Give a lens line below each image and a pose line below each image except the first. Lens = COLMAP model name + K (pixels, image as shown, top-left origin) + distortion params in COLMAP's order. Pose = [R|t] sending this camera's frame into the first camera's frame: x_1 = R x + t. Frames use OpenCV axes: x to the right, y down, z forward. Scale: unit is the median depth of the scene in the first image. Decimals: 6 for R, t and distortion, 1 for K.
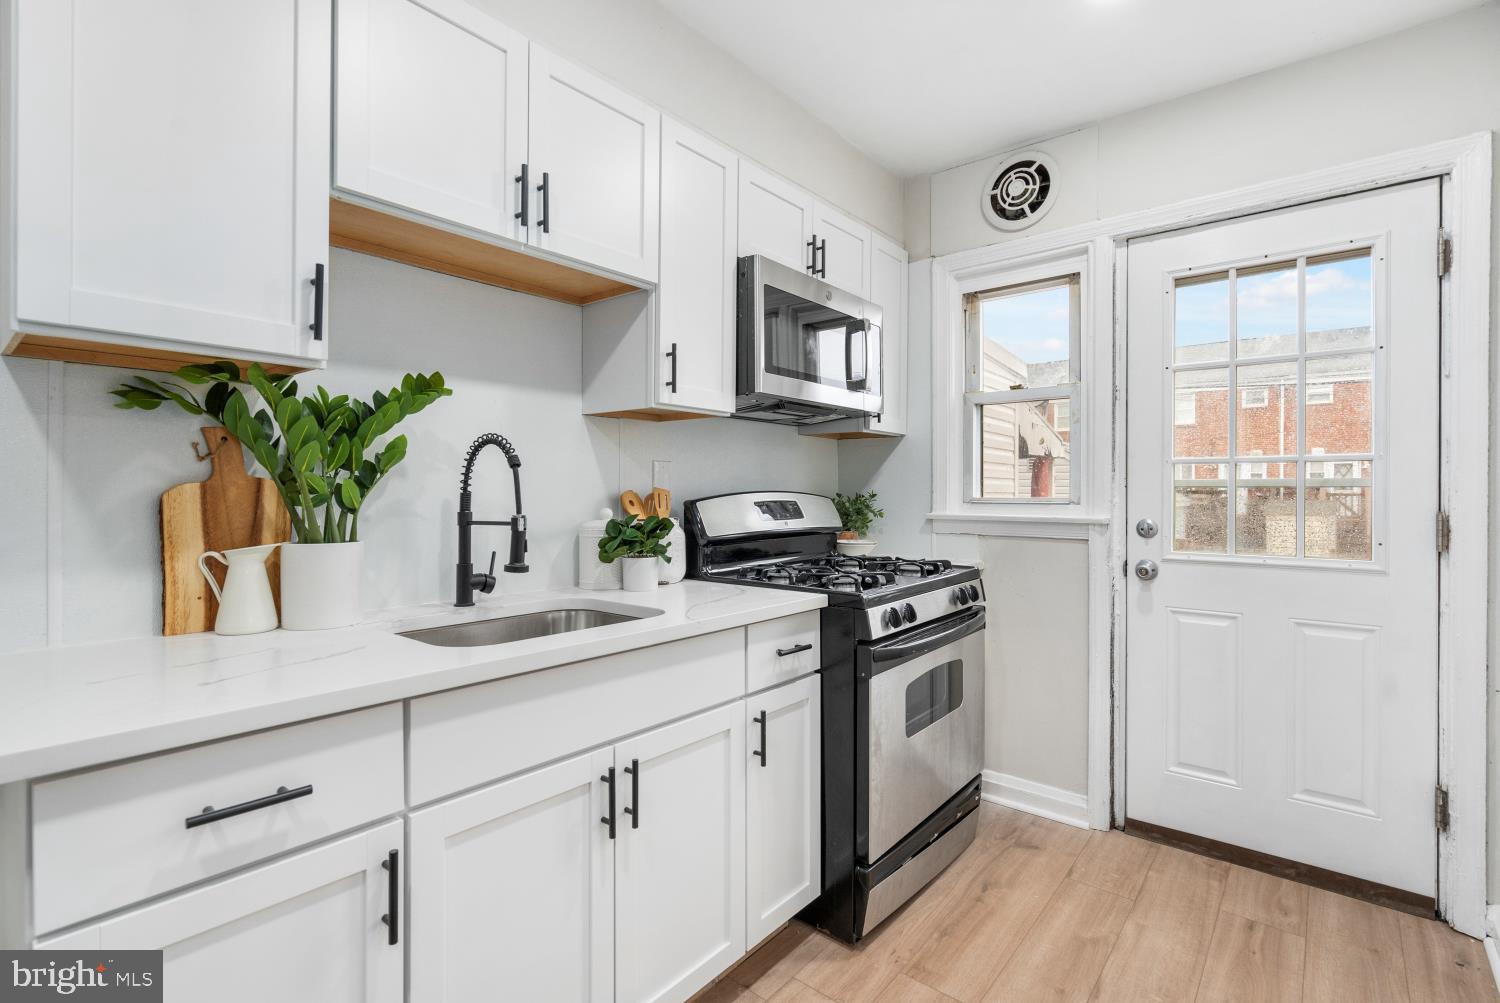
lens RADIAL K [[698.1, 0, 753.4], [0, 698.1, 479.4], [0, 0, 1]] dist [-0.002077, 0.001665]
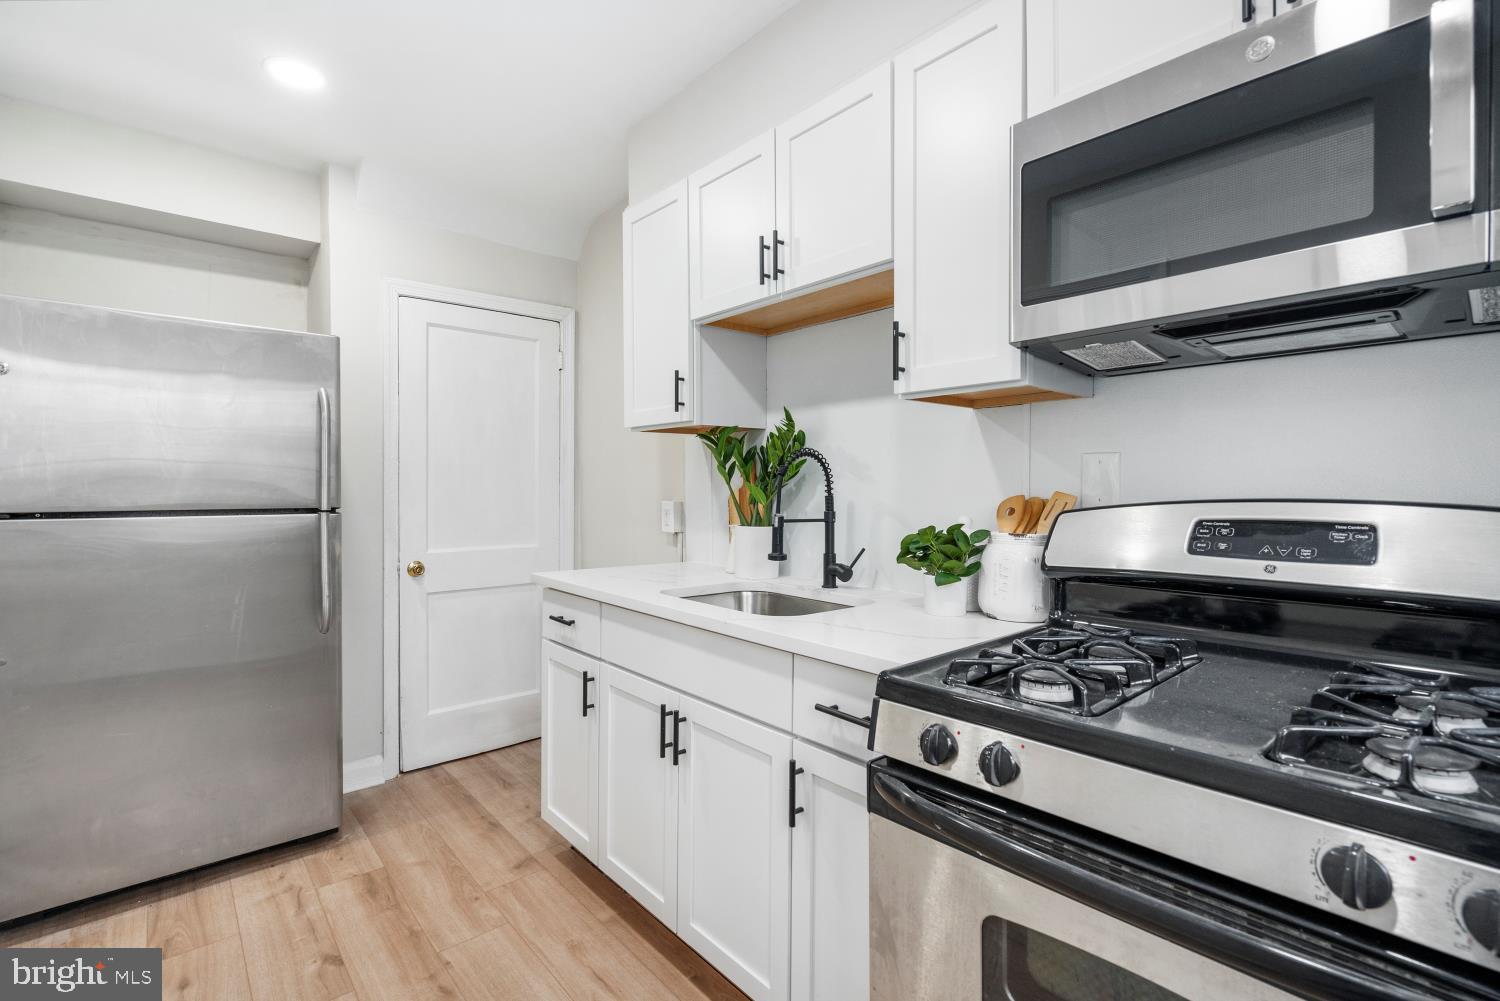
lens RADIAL K [[689.8, 0, 748.0], [0, 689.8, 500.0], [0, 0, 1]] dist [-0.002709, 0.000768]
pose [[-0.162016, 0.015867, -0.986661, 0.701406], [0.011941, 0.999829, 0.014118, 0.005562], [0.986716, -0.009495, -0.162178, 0.909495]]
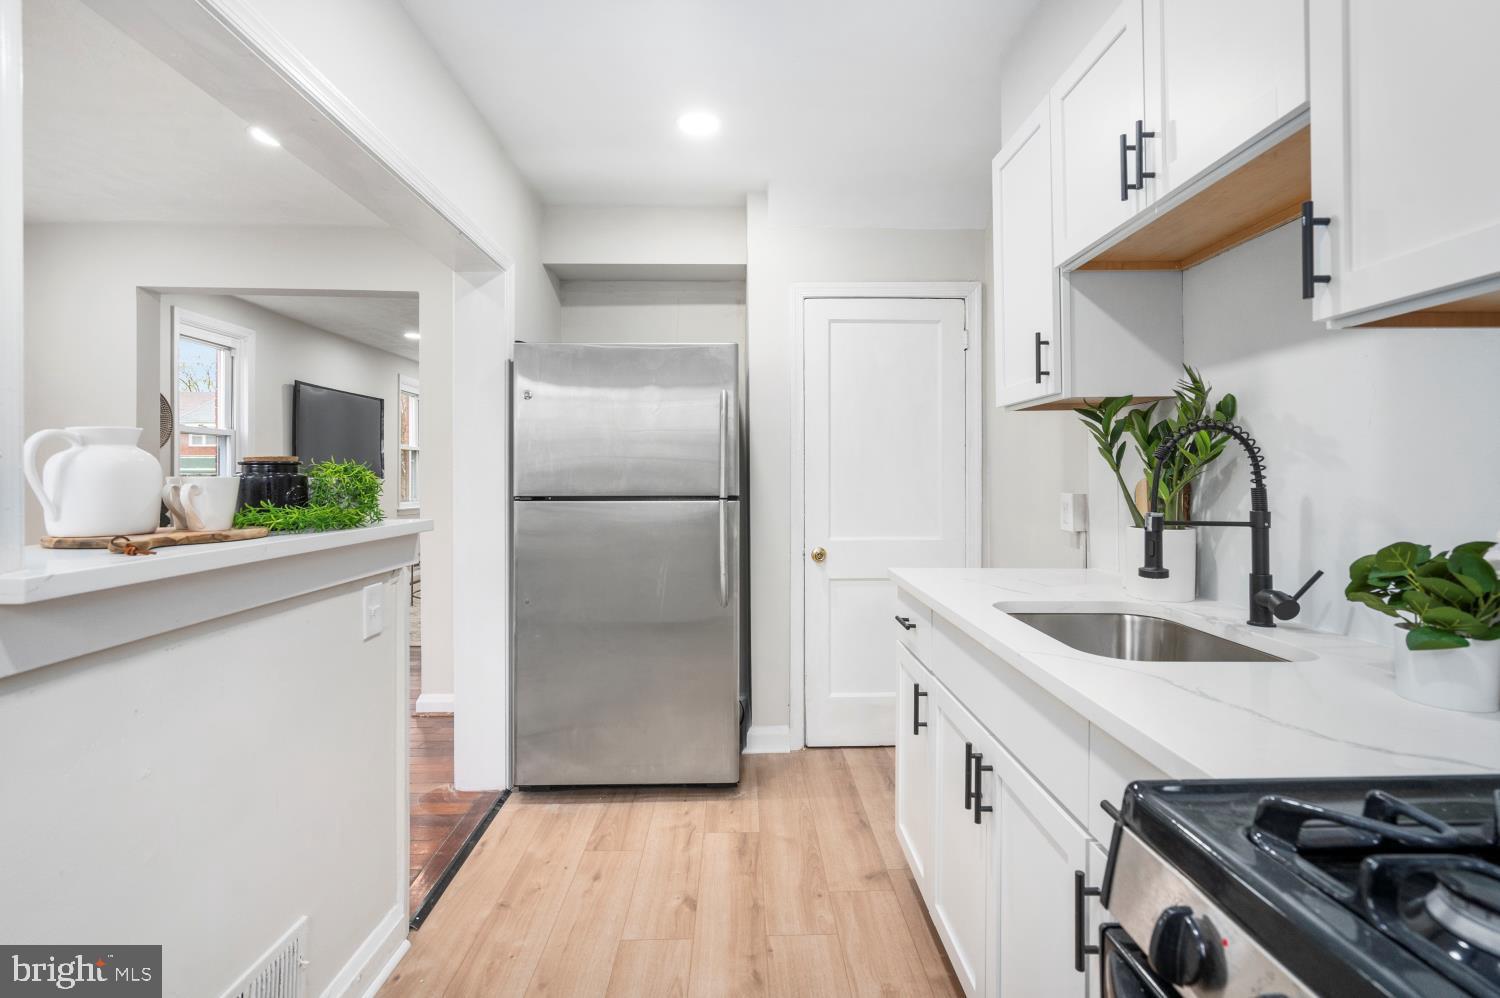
lens RADIAL K [[698.1, 0, 753.4], [0, 698.1, 476.9], [0, 0, 1]] dist [-0.002077, 0.001665]
pose [[-0.754750, -0.000888, -0.656012, 0.502985], [0.009596, 0.999877, -0.012394, 0.007821], [0.655943, -0.015650, -0.754649, 1.059537]]
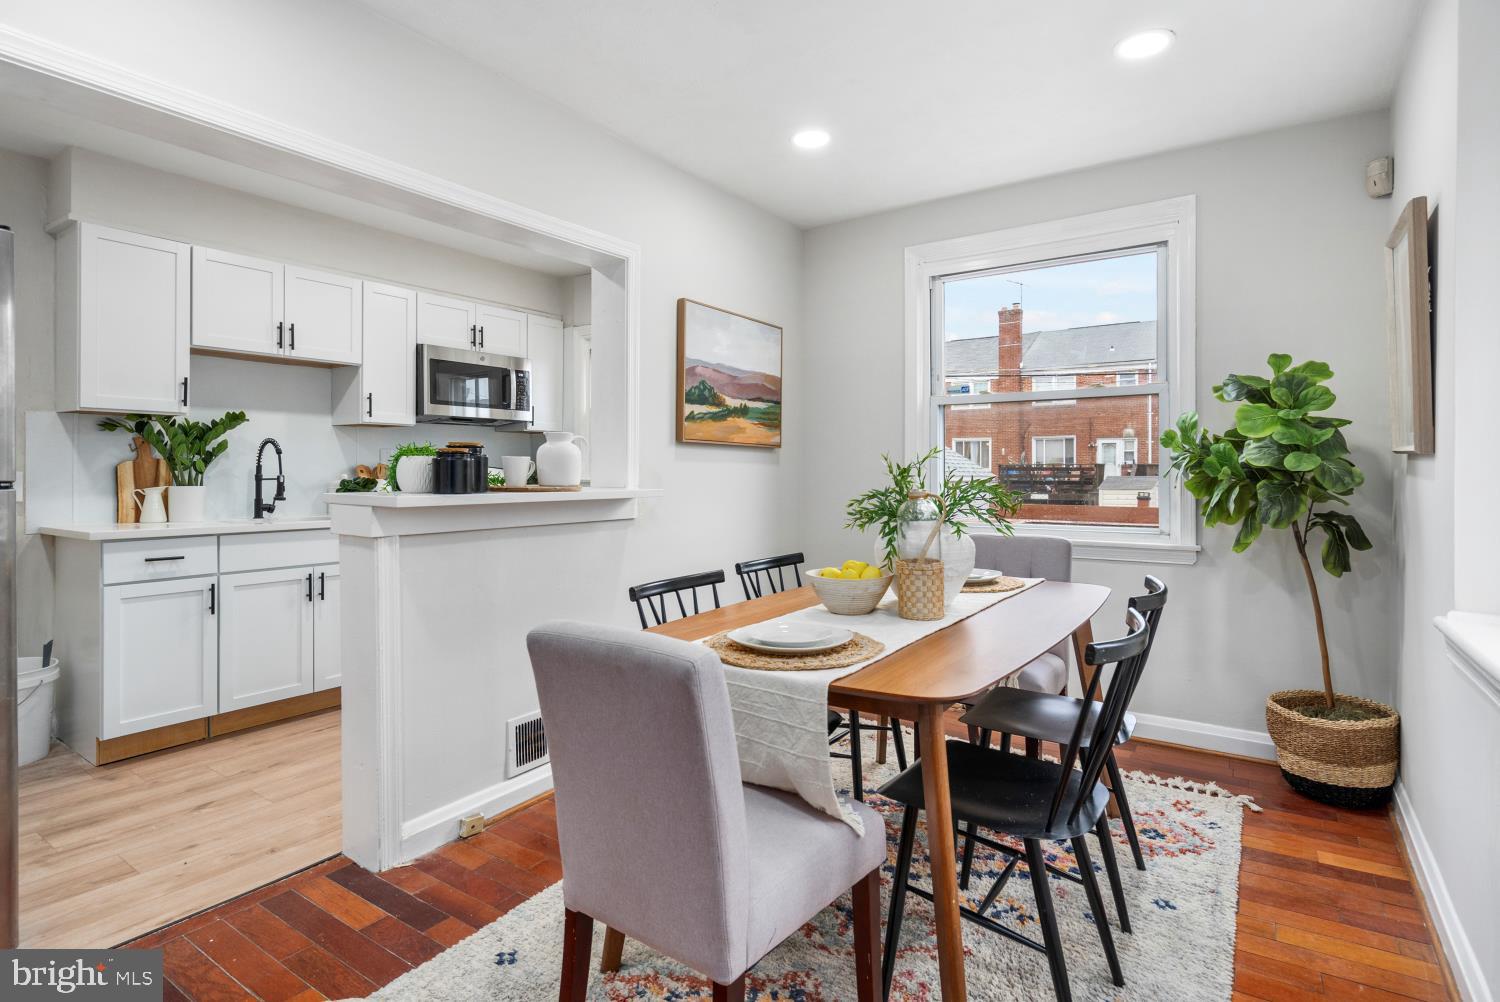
lens RADIAL K [[751.6, 0, 752.8], [0, 751.6, 460.4], [0, 0, 1]] dist [0.002644, 0.001027]
pose [[0.995740, 0.000799, 0.092206, 0.758308], [-0.001246, 0.999988, 0.004788, -0.007656], [-0.092201, -0.004883, 0.995728, -1.233513]]
